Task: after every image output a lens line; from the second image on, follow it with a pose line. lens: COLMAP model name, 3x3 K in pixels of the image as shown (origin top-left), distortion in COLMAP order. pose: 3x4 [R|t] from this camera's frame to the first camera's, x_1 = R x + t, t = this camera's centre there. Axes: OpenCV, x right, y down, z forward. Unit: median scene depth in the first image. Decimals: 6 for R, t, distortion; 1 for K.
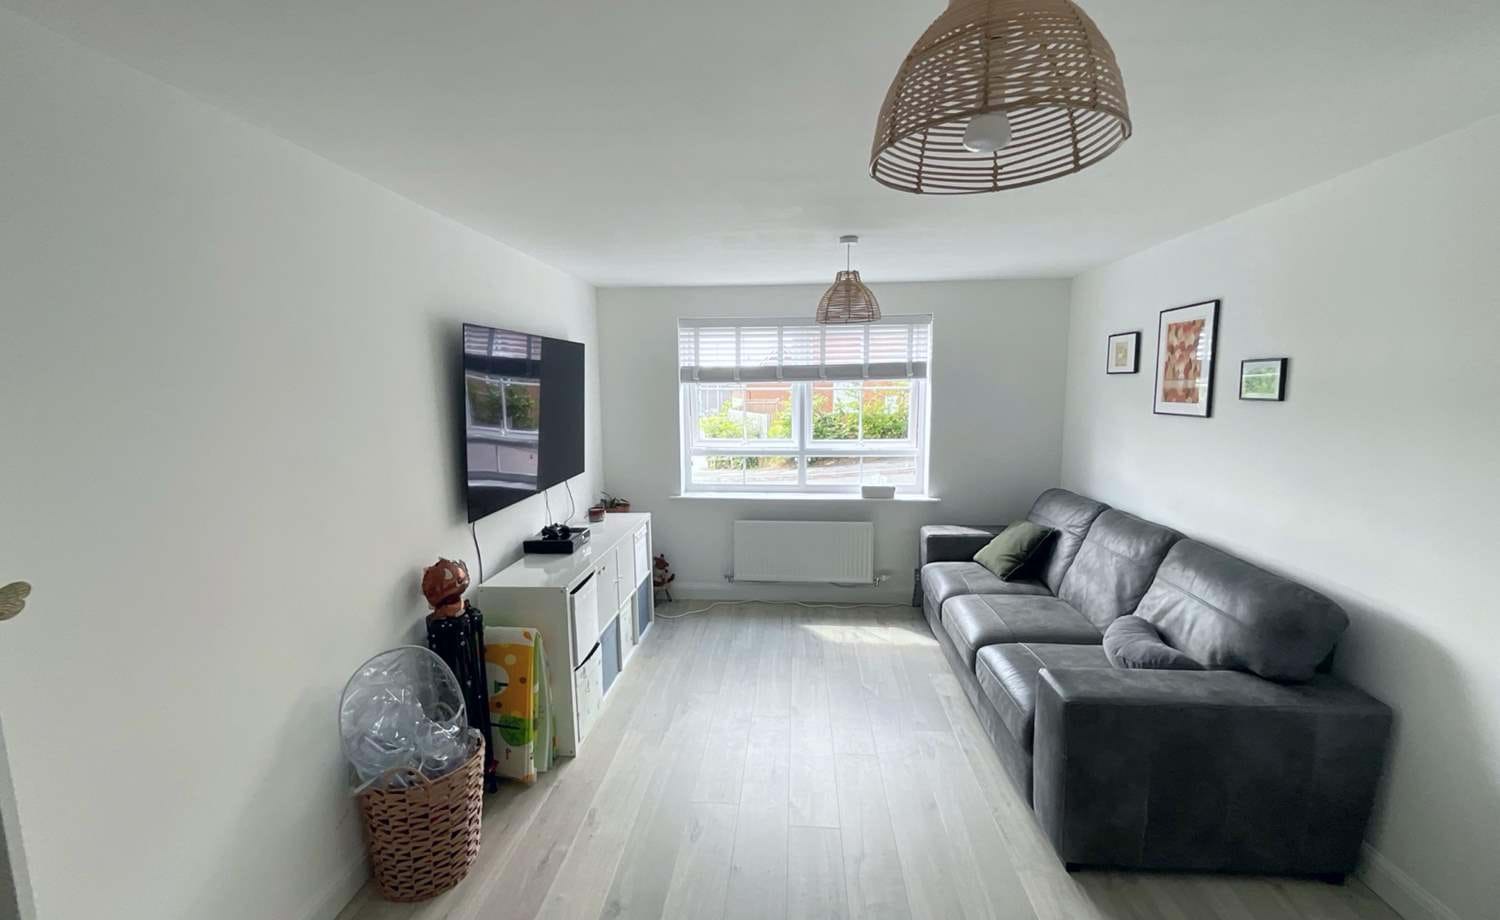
lens RADIAL K [[612.4, 0, 749.4], [0, 612.4, 464.8], [0, 0, 1]] dist [-0.001144, 0.002275]
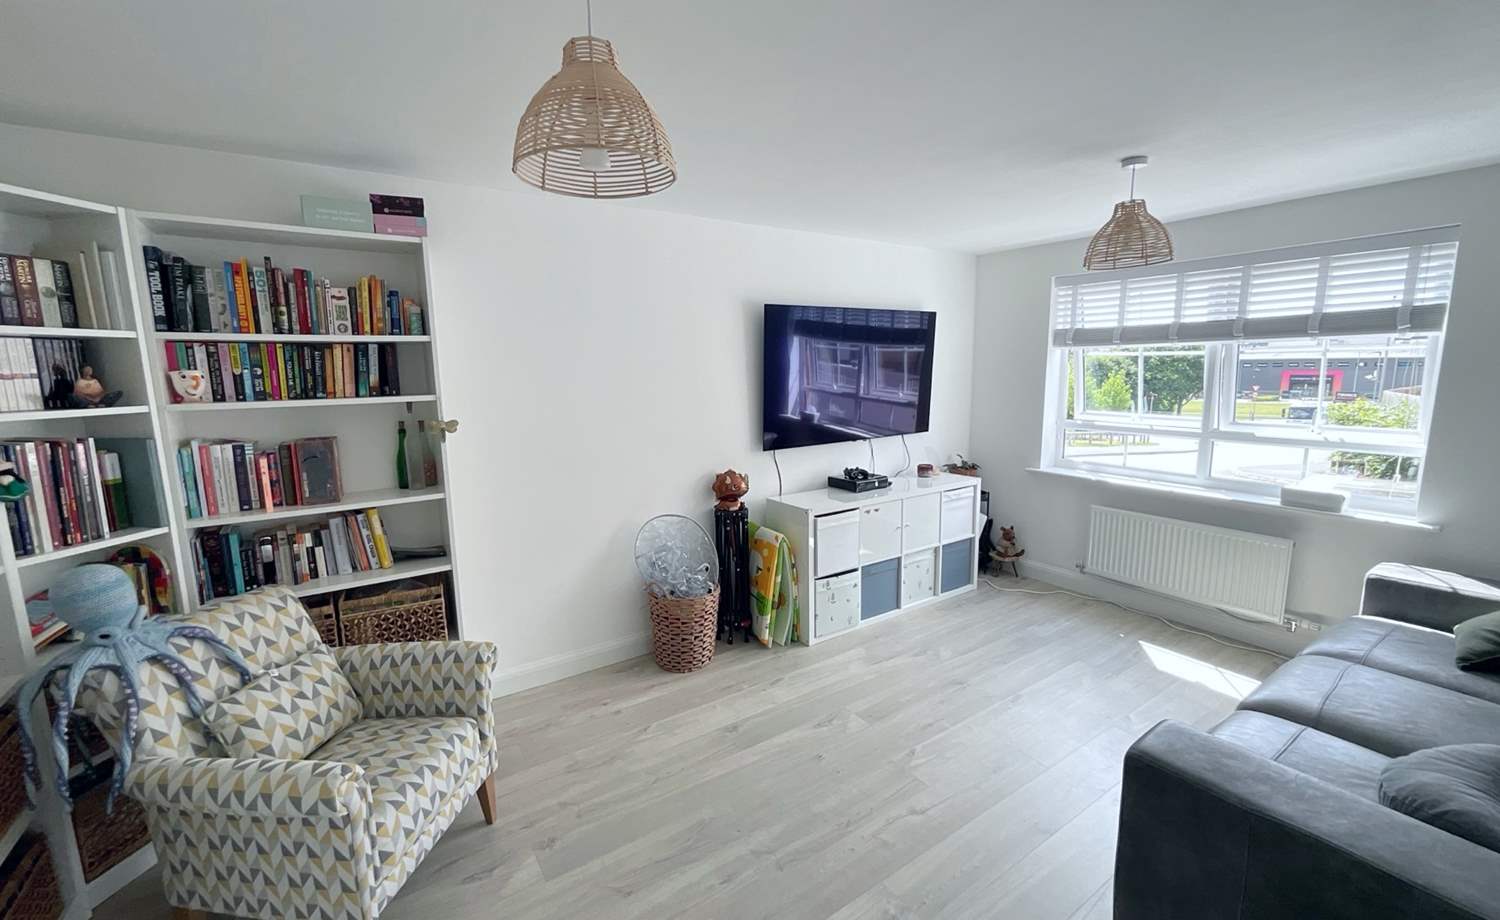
lens RADIAL K [[612.4, 0, 750.0], [0, 612.4, 462.1], [0, 0, 1]] dist [-0.001144, 0.002275]
pose [[0.617405, 0.123733, -0.776853, 0.408041], [-0.096068, 0.992020, 0.081653, 0.007845], [0.780757, 0.024218, 0.624365, 0.080524]]
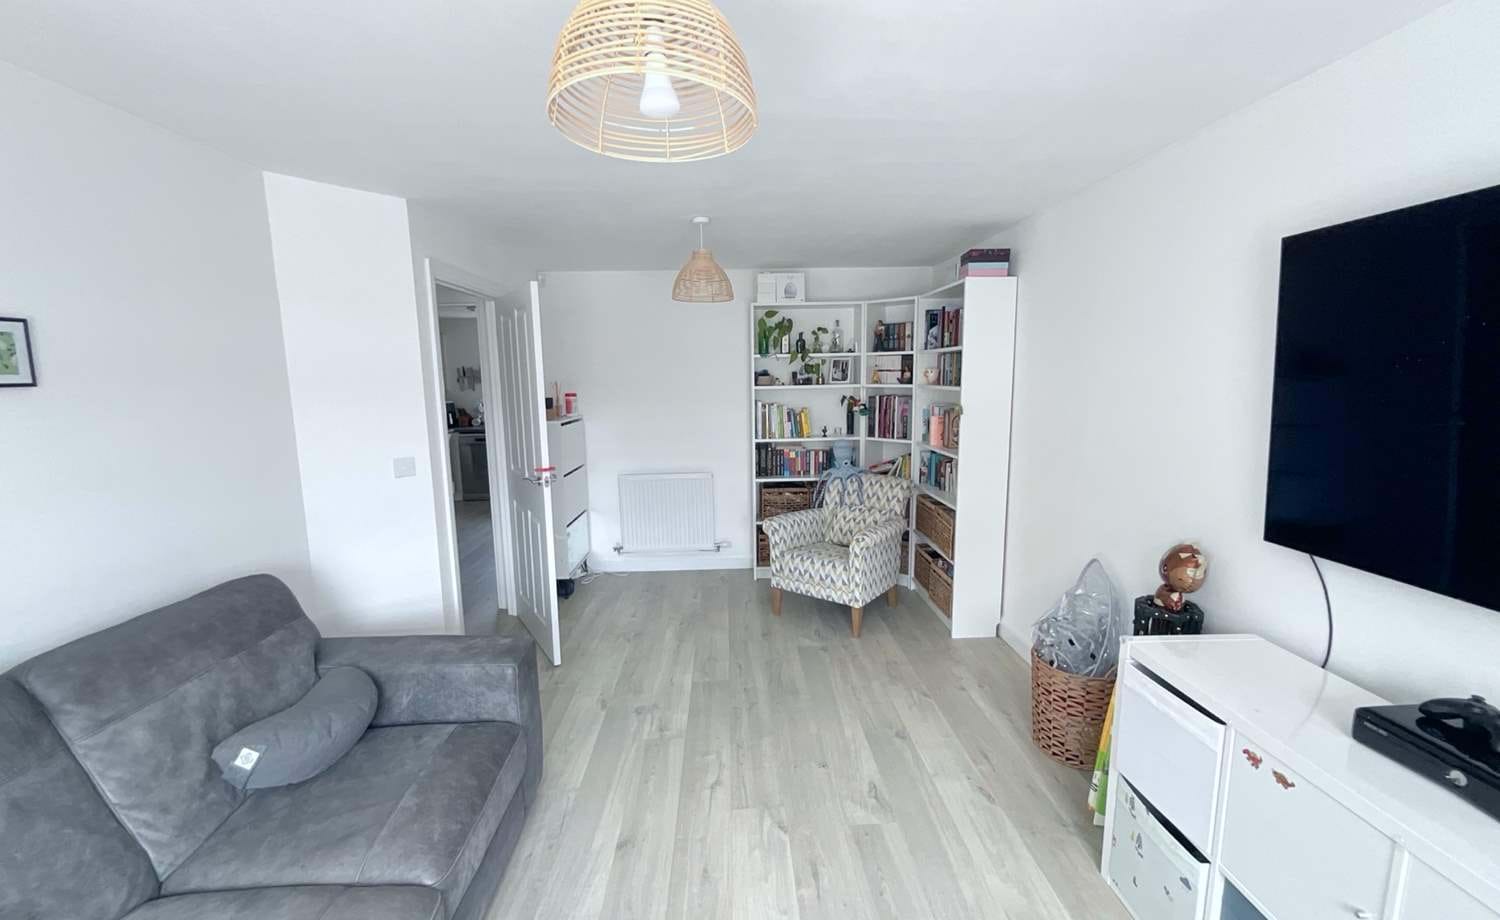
lens RADIAL K [[612.4, 0, 760.3], [0, 612.4, 456.8], [0, 0, 1]] dist [-0.001144, 0.002275]
pose [[-0.991106, 0.041927, -0.126301, 0.110785], [0.006121, 0.962432, 0.271452, -0.132955], [0.132937, 0.268265, -0.954129, 1.111424]]
